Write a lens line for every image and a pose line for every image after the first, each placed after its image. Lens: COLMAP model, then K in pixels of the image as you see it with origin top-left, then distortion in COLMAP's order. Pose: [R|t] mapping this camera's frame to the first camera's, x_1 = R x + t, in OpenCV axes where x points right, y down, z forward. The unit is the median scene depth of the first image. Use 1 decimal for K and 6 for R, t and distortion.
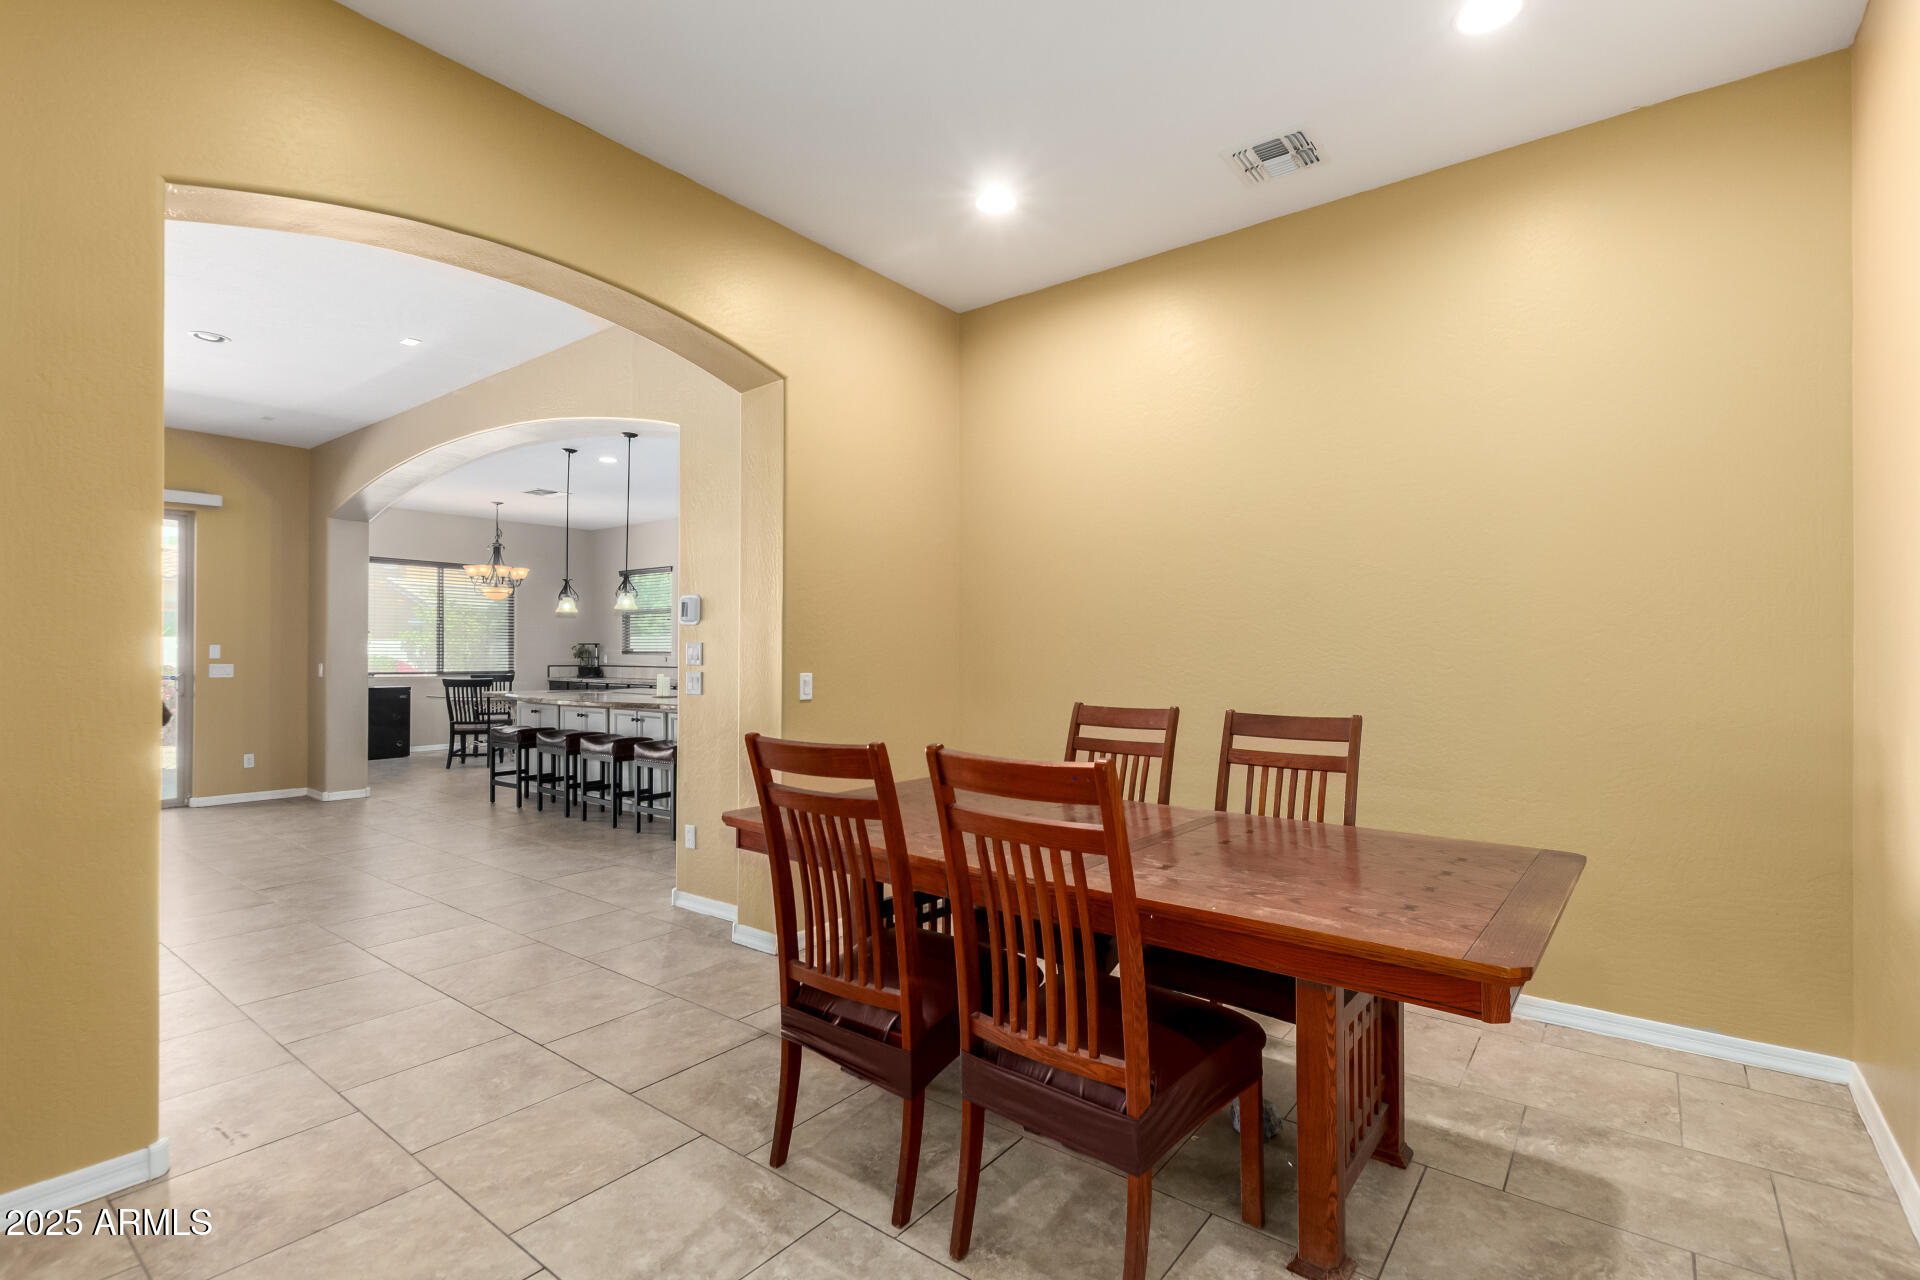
lens RADIAL K [[876.6, 0, 961.3], [0, 876.6, 650.3], [0, 0, 1]] dist [0.010658, -0.006093]
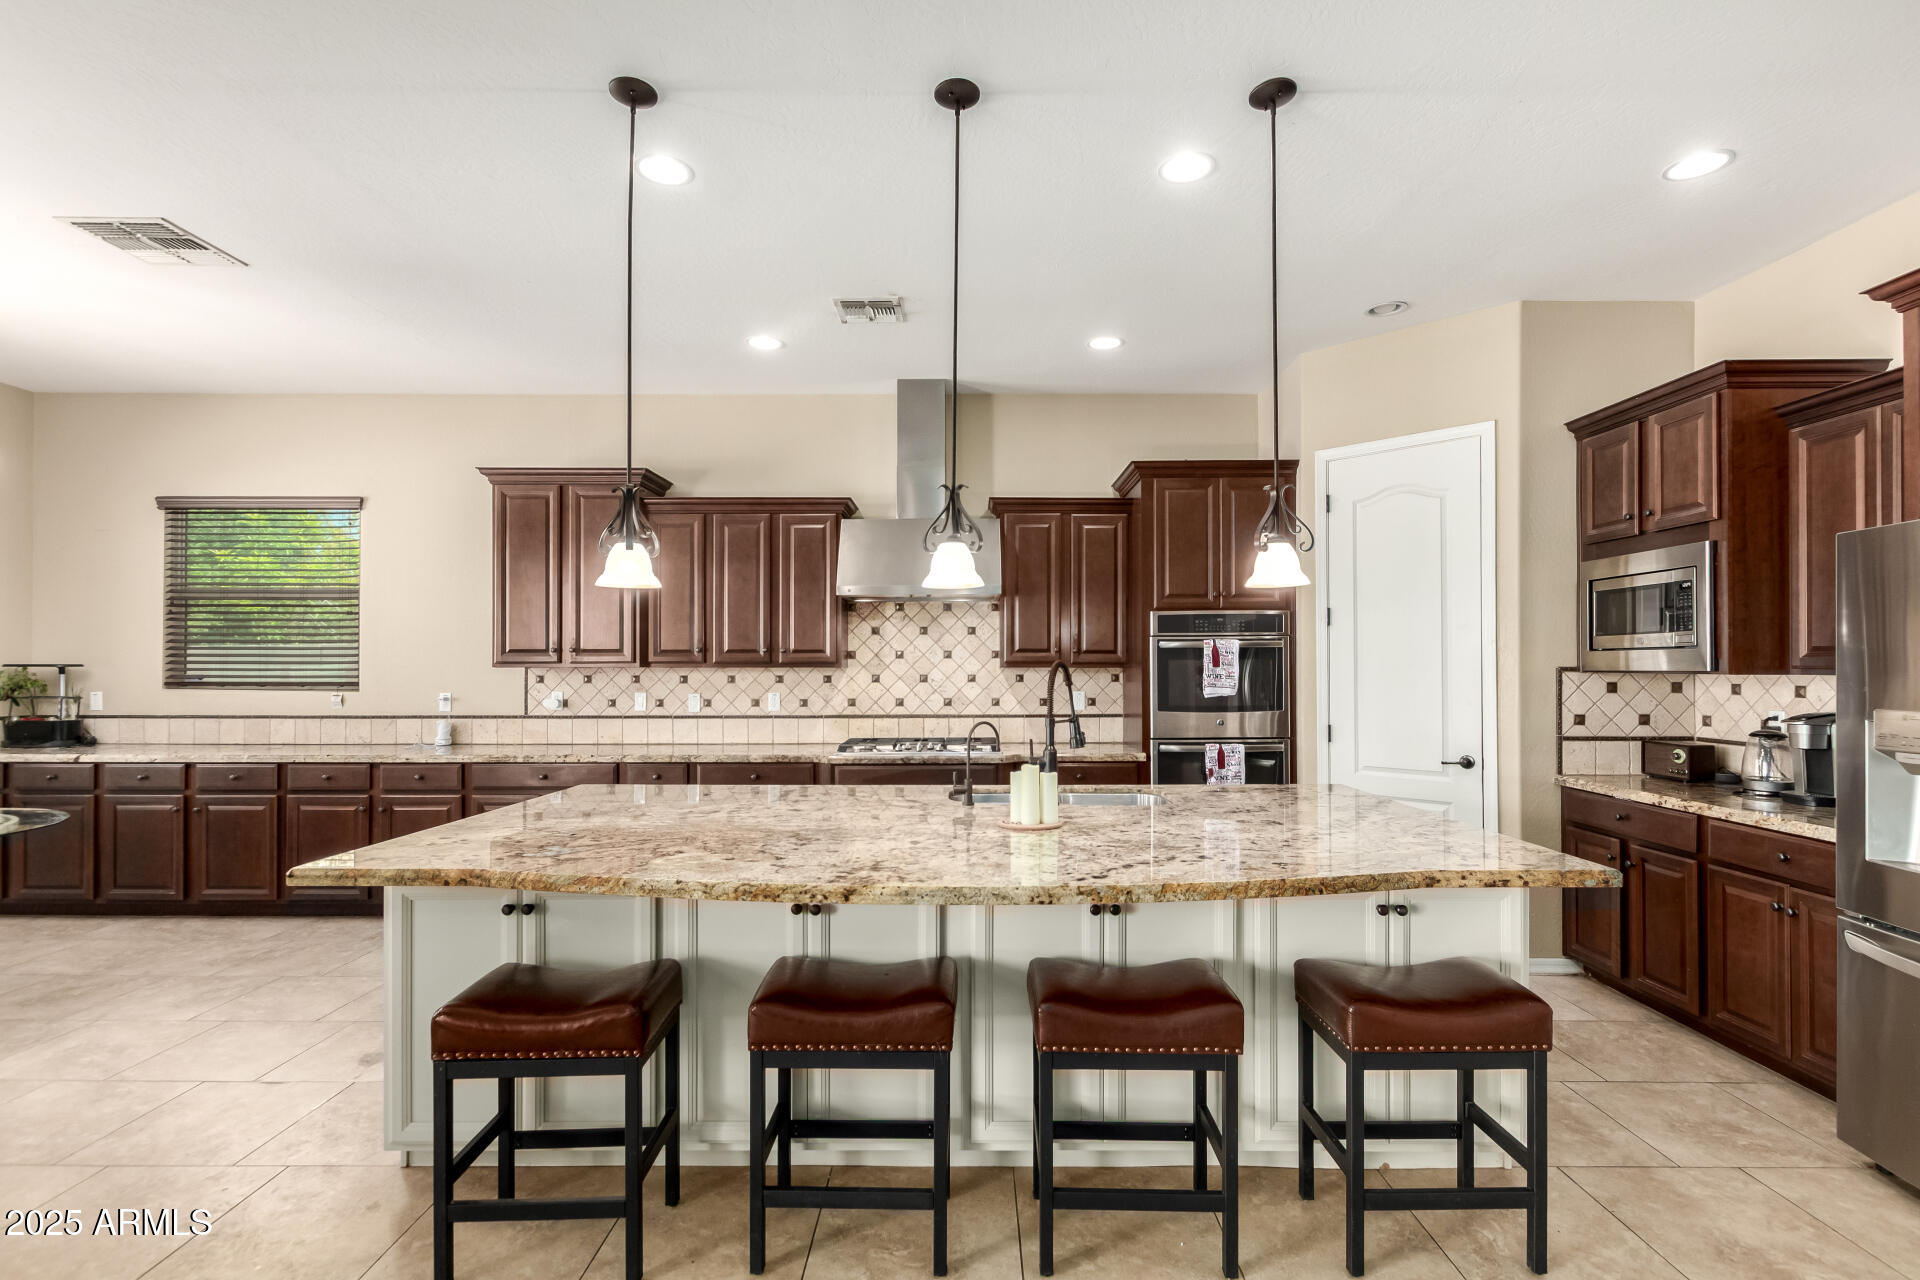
lens RADIAL K [[885.8, 0, 961.0], [0, 885.8, 656.6], [0, 0, 1]] dist [0.003193, 0.000023]
pose [[0.793050, 0.003677, 0.609146, -0.965387], [-0.001441, 0.999990, -0.004161, -0.029741], [-0.609155, 0.002422, 0.793048, 1.167467]]
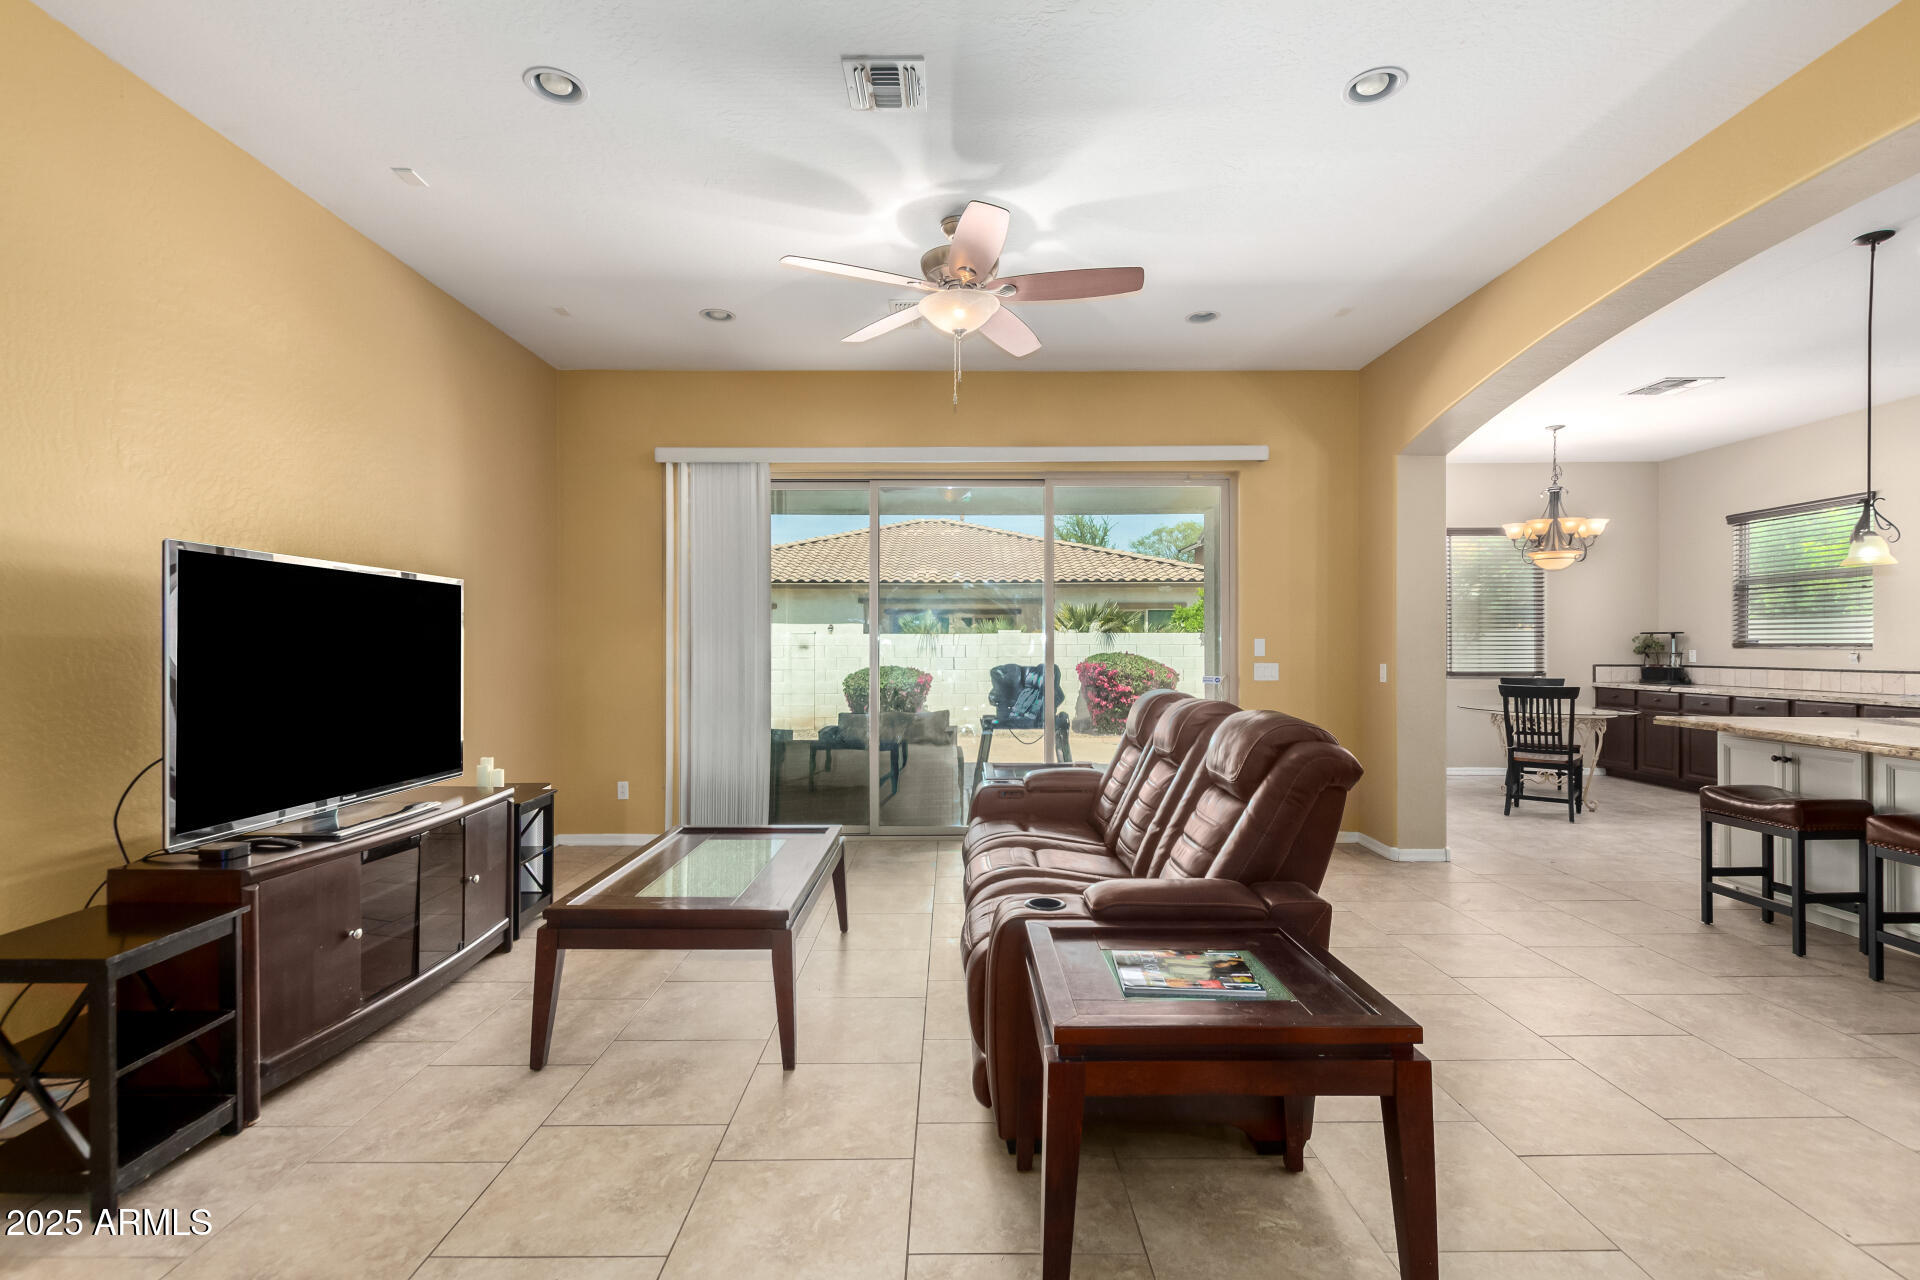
lens RADIAL K [[876.6, 0, 961.3], [0, 876.6, 650.3], [0, 0, 1]] dist [0.010658, -0.006093]
pose [[0.617459, -0.000174, -0.786603, -0.655983], [0.006065, 0.999971, 0.004539, -0.001657], [0.786580, -0.007573, 0.617442, 0.508729]]
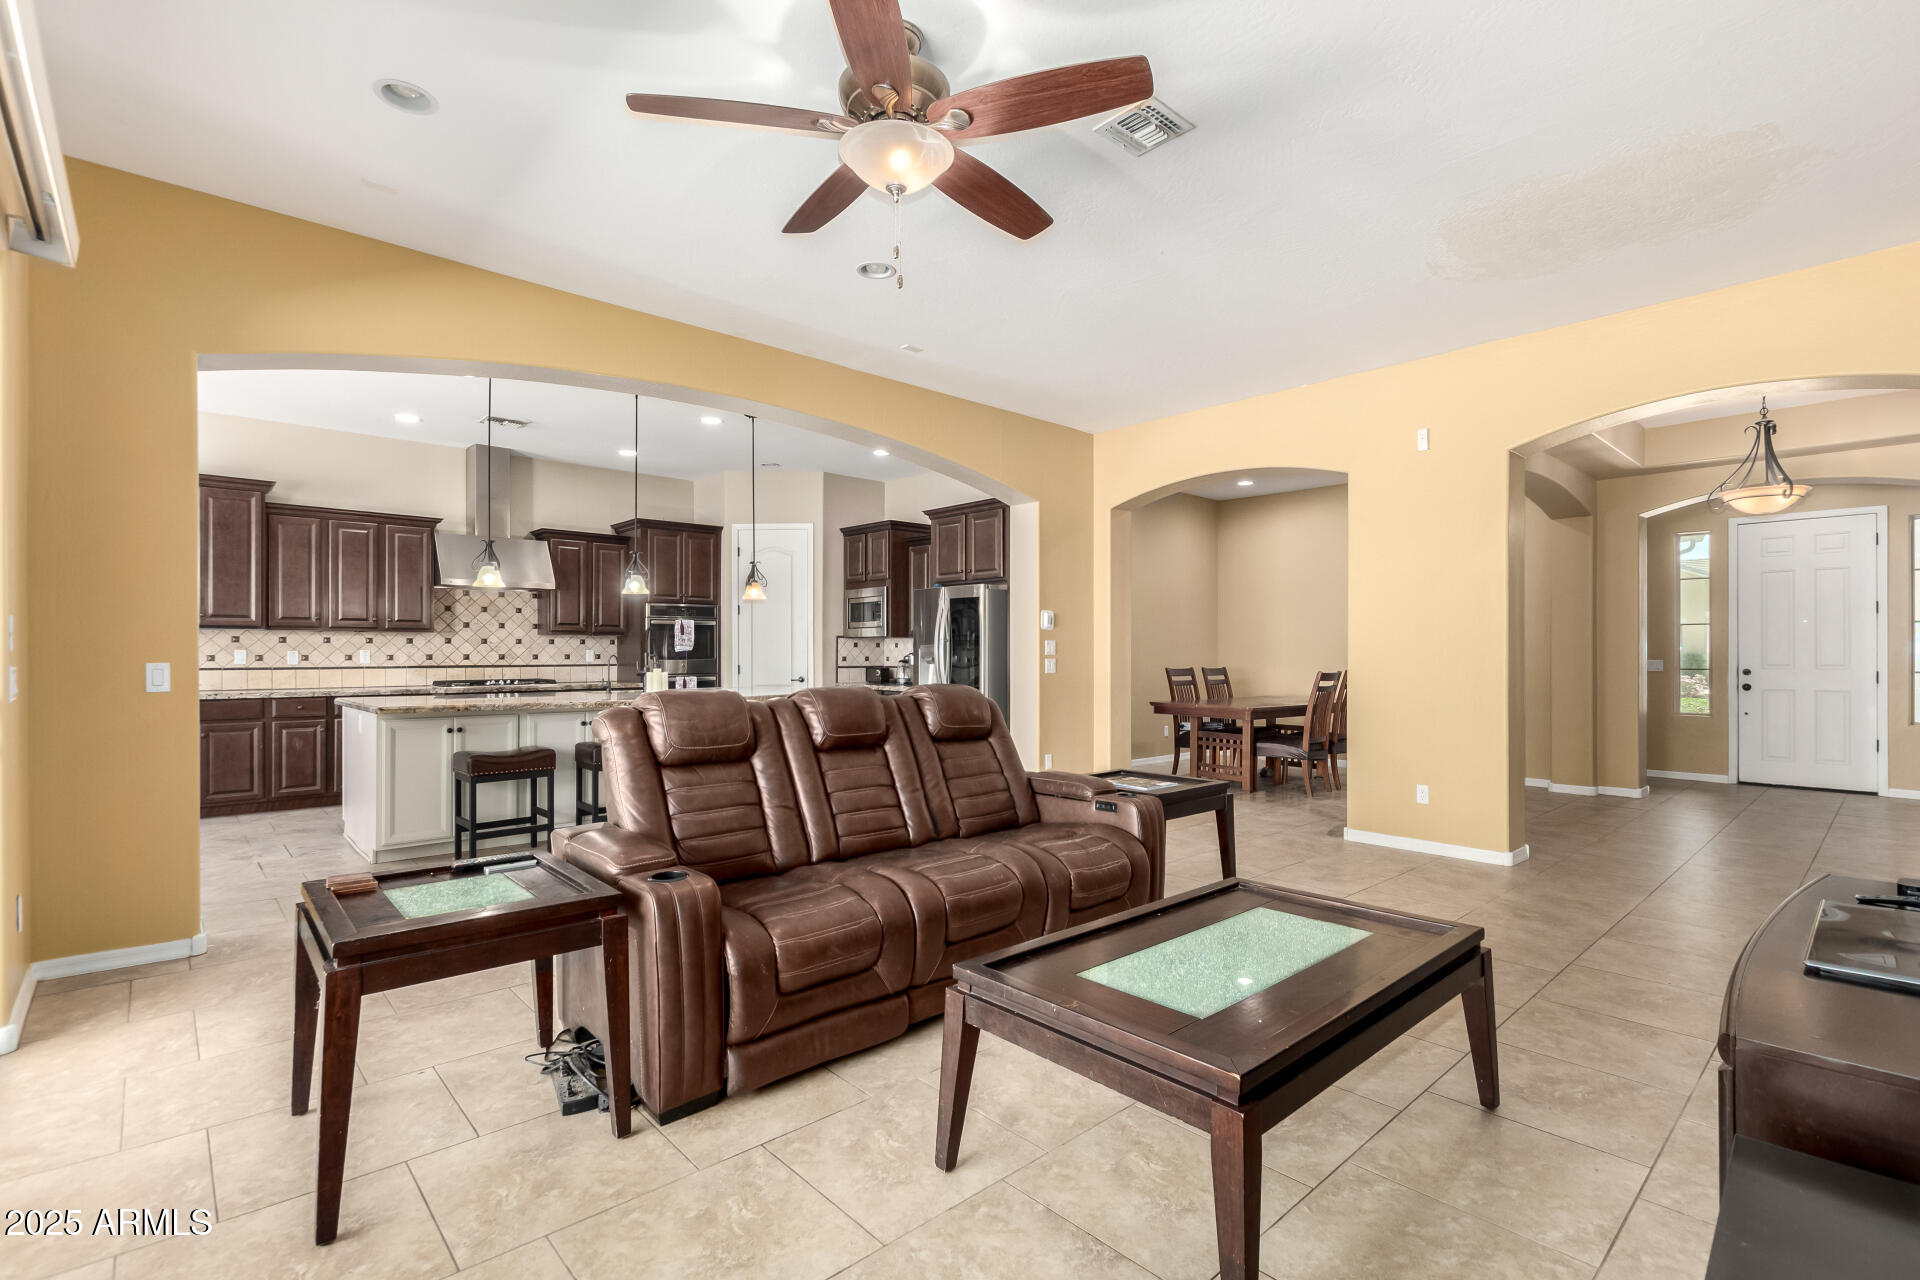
lens RADIAL K [[876.6, 0, 961.3], [0, 876.6, 650.3], [0, 0, 1]] dist [0.010658, -0.006093]
pose [[0.165653, 0.002535, 0.986181, -1.905730], [-0.005160, 0.999985, -0.001703, 0.012852], [-0.986171, -0.004806, 0.165664, 0.886976]]
